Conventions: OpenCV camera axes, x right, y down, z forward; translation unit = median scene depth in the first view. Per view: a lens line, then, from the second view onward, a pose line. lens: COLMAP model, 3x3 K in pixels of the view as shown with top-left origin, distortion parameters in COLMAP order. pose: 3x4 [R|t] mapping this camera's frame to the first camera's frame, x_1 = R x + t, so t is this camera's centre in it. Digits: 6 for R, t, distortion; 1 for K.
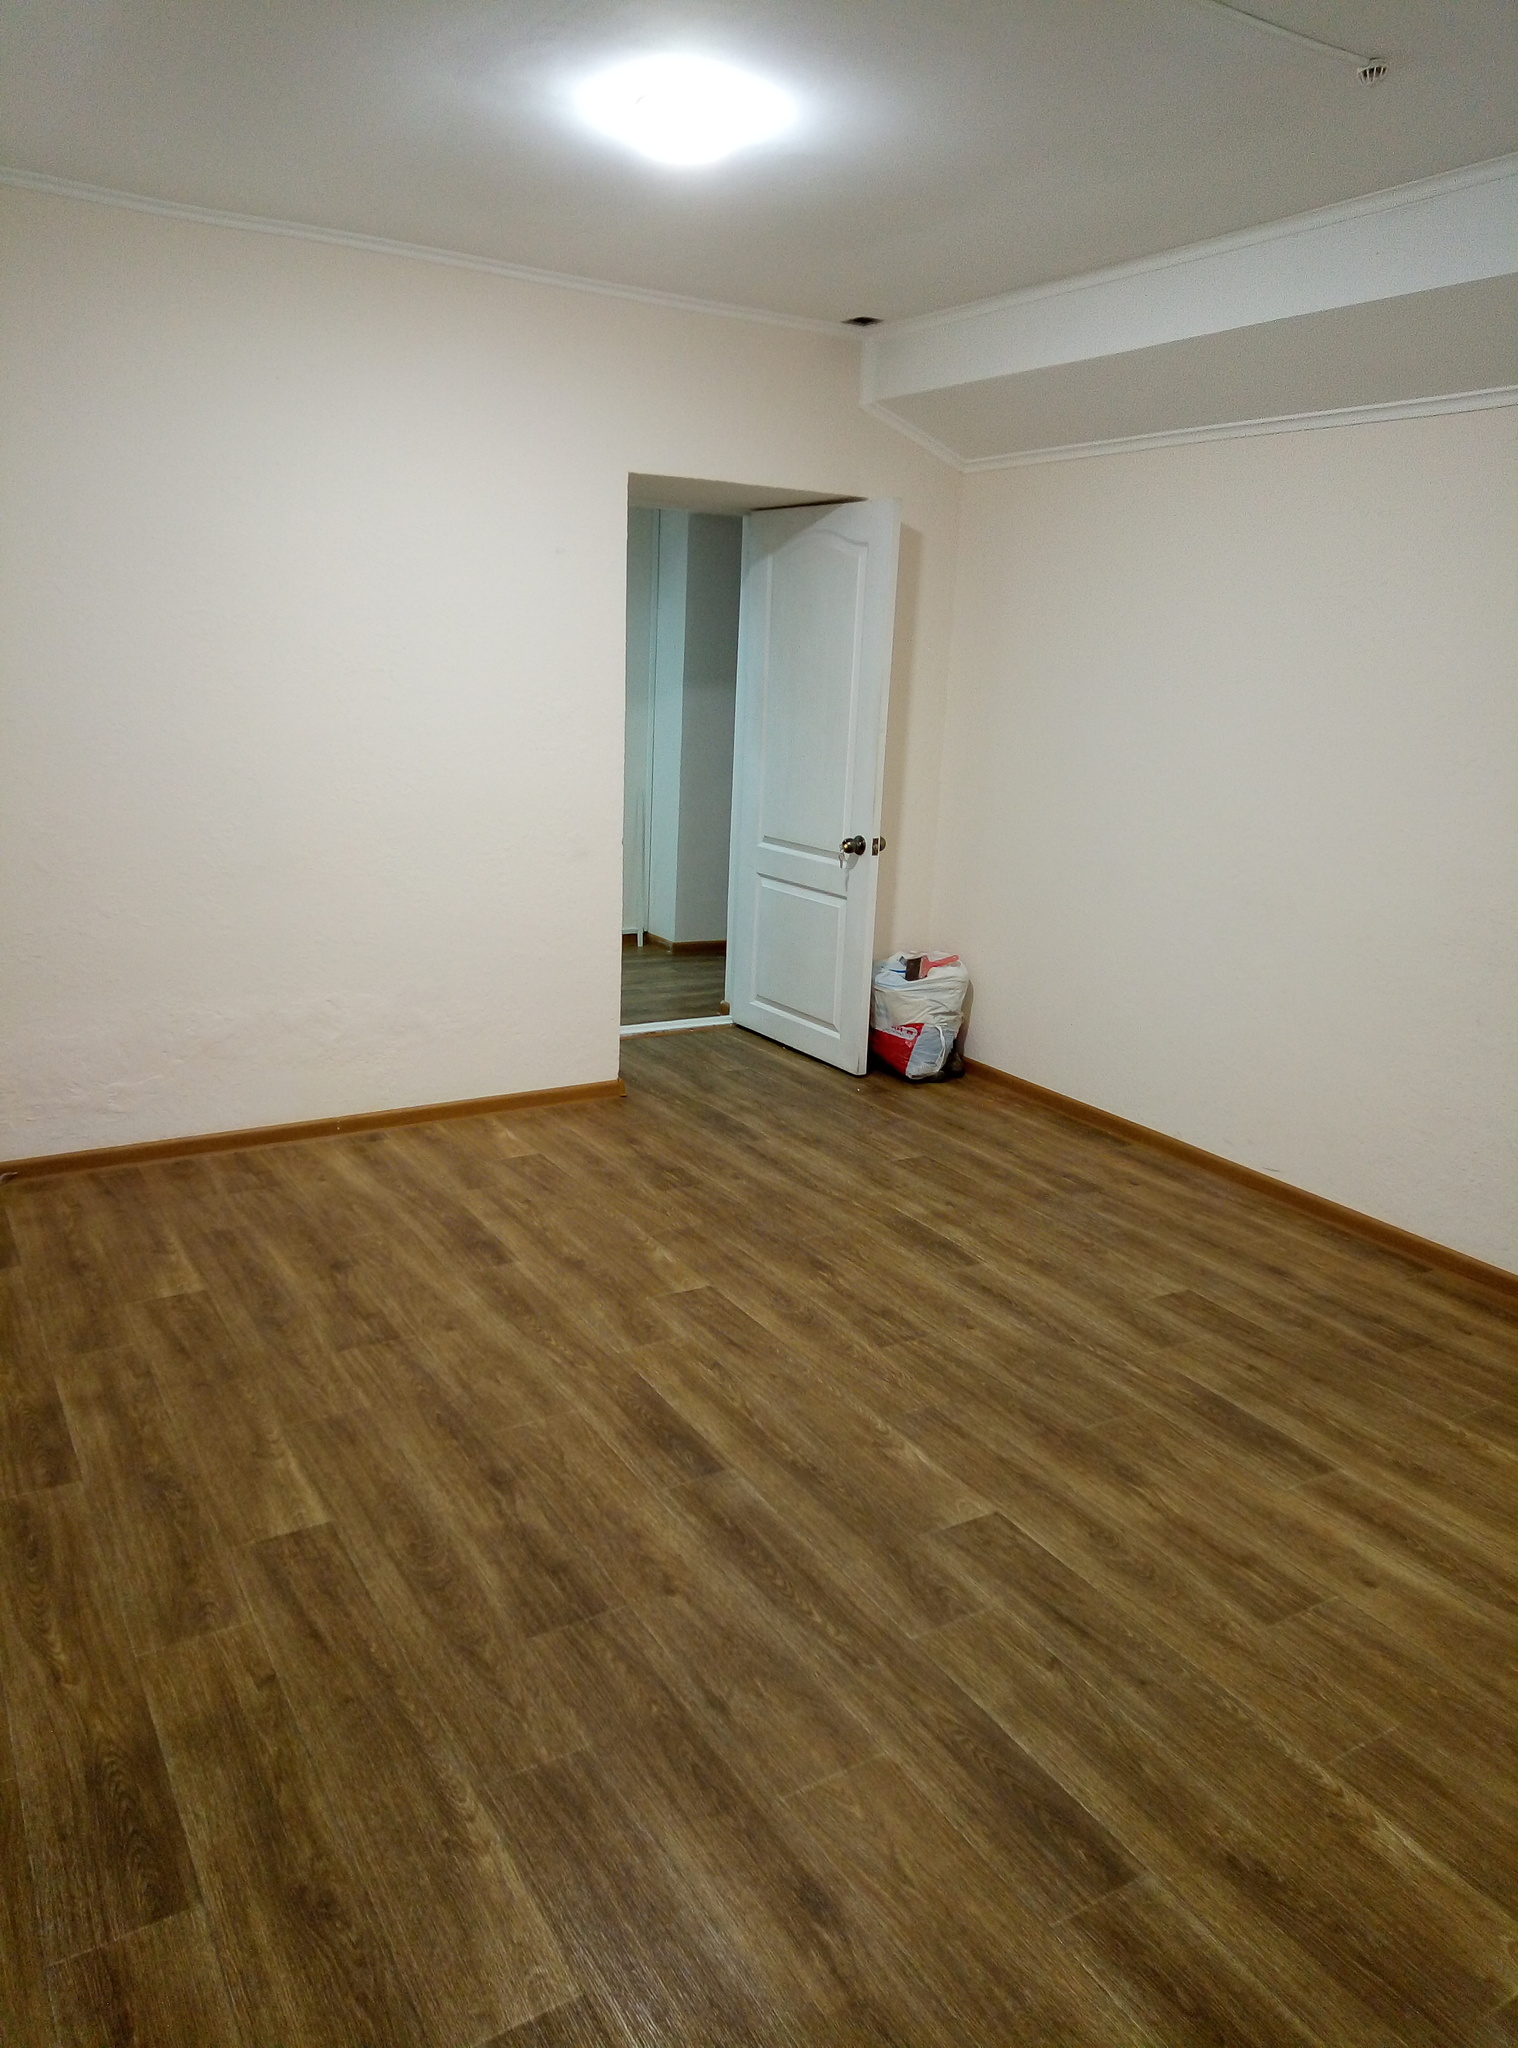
lens RADIAL K [[1468.8, 0, 753.1], [0, 1468.8, 936.6], [0, 0, 1]] dist [0.087008, -0.097971]
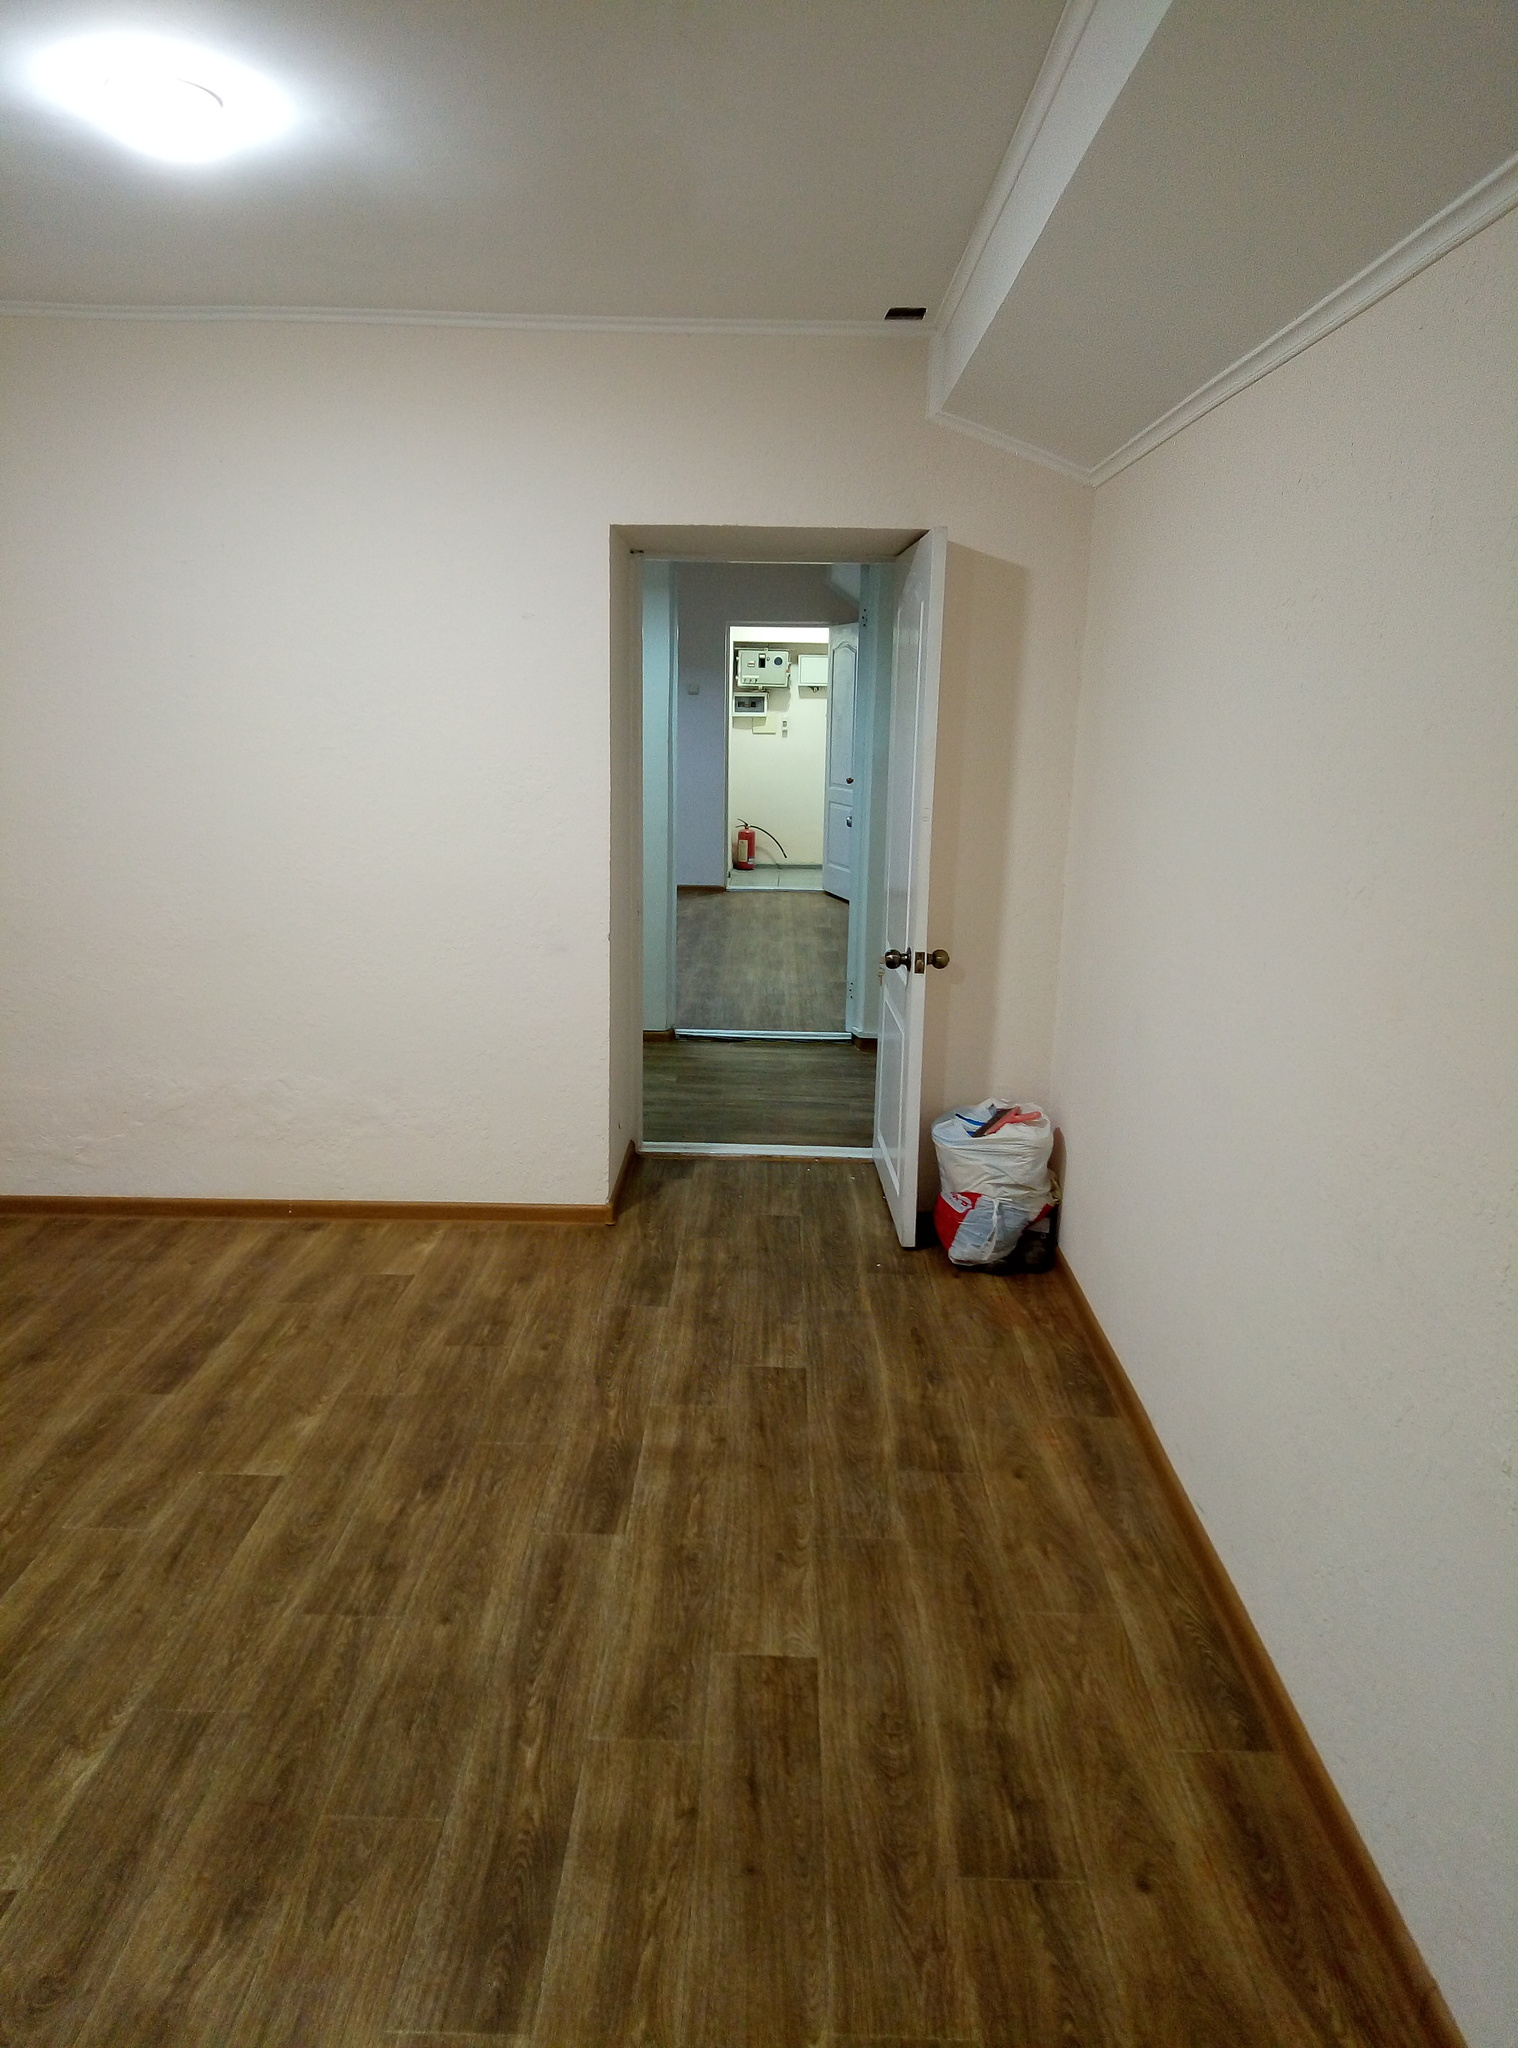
lens RADIAL K [[1468.8, 0, 762.4], [0, 1468.8, 936.9], [0, 0, 1]] dist [0.087008, -0.097971]
pose [[0.848969, 0.061307, -0.524874, 0.544849], [-0.088483, 0.995717, -0.026816, -0.058347], [0.520982, 0.069209, 0.850757, 0.355238]]
